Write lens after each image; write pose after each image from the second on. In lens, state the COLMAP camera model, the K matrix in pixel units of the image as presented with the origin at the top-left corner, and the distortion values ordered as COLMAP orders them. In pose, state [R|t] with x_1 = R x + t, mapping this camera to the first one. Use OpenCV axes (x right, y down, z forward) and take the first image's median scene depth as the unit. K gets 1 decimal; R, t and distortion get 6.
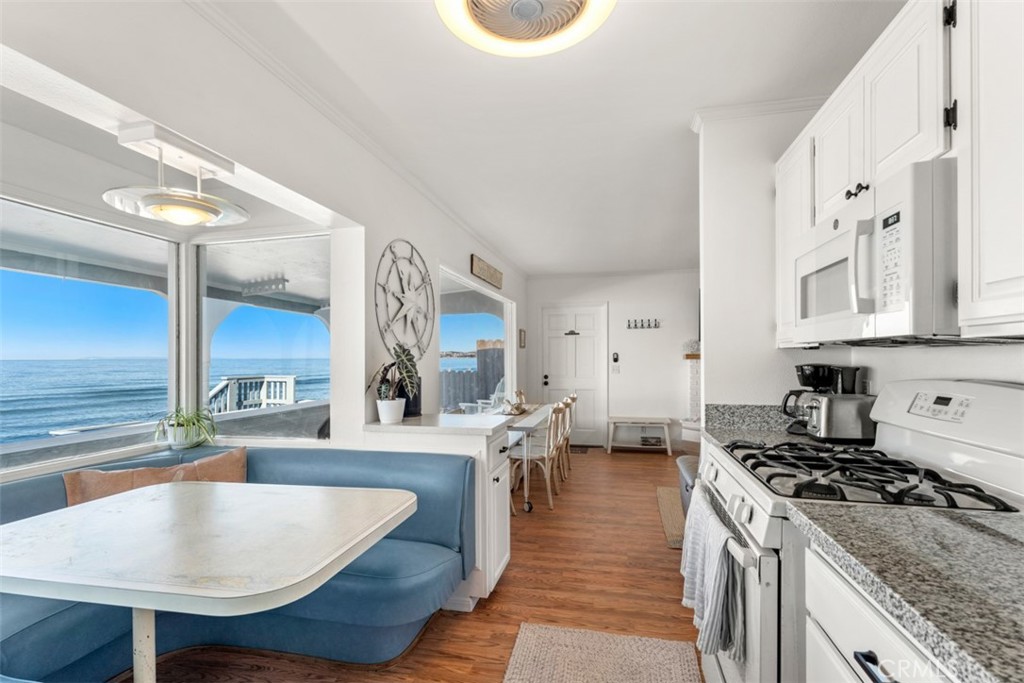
lens RADIAL K [[457.2, 0, 502.9], [0, 457.2, 358.9], [0, 0, 1]] dist [-0.003714, -0.000582]
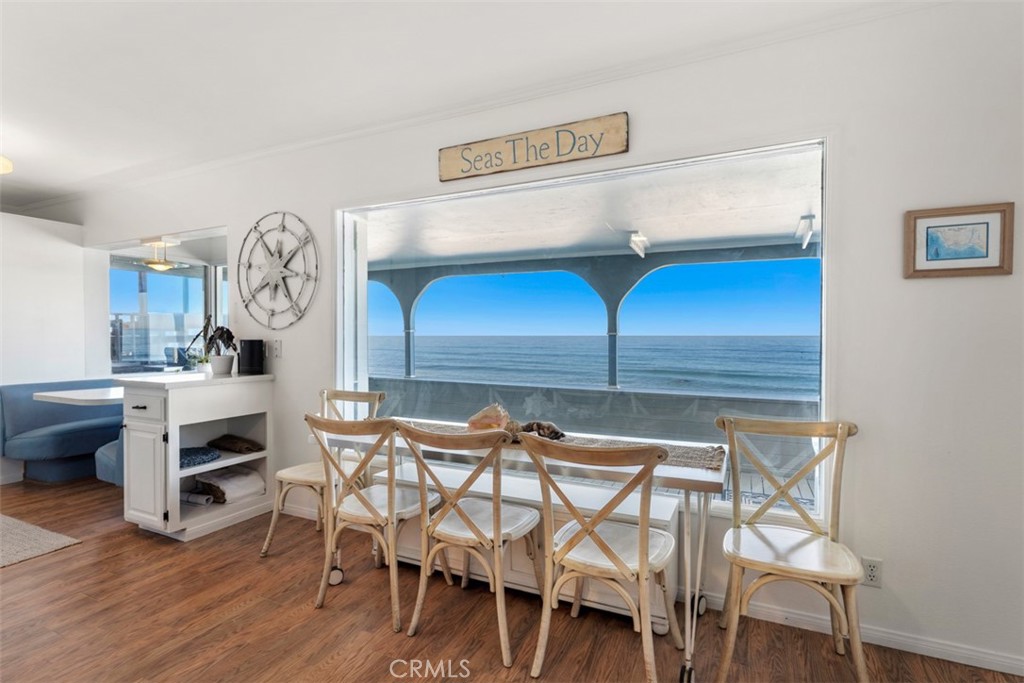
lens RADIAL K [[499.7, 0, 509.1], [0, 499.7, 346.1], [0, 0, 1]] dist [0.001261, 0.000643]
pose [[-0.186742, 0.013153, -0.982321, 0.775185], [0.003109, 0.999913, 0.012798, 0.034464], [0.982404, -0.000664, -0.186766, 1.648405]]
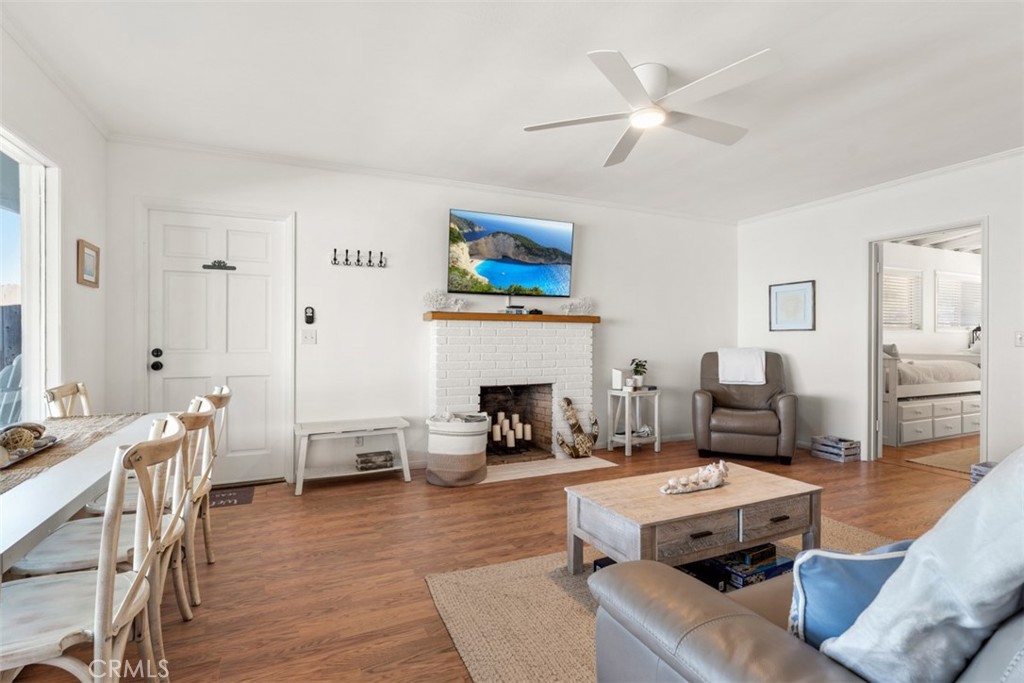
lens RADIAL K [[499.7, 0, 515.7], [0, 499.7, 341.4], [0, 0, 1]] dist [0.001261, 0.000643]
pose [[0.777412, 0.002418, 0.628987, 0.129745], [-0.005194, 0.999983, 0.002575, 0.055526], [-0.628970, -0.005268, 0.777412, 0.805098]]
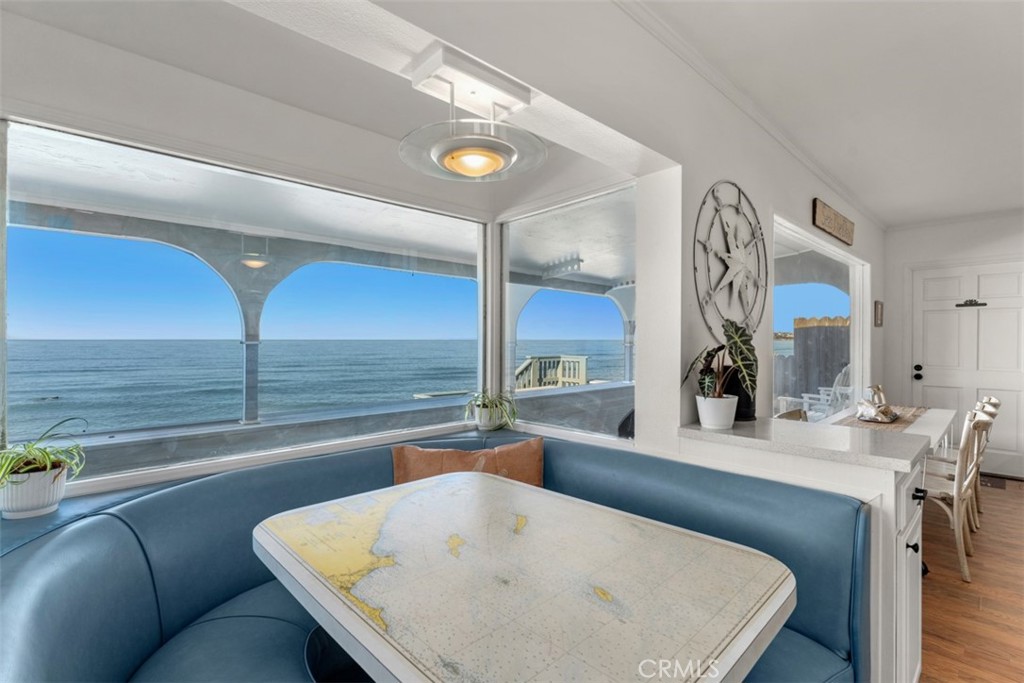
lens RADIAL K [[457.2, 0, 515.6], [0, 457.2, 340.4], [0, 0, 1]] dist [-0.003714, -0.000582]
pose [[0.837090, 0.004931, -0.547043, -0.093522], [-0.005091, 0.999986, 0.001223, 0.000281], [0.547042, 0.001761, 0.837103, 0.173787]]
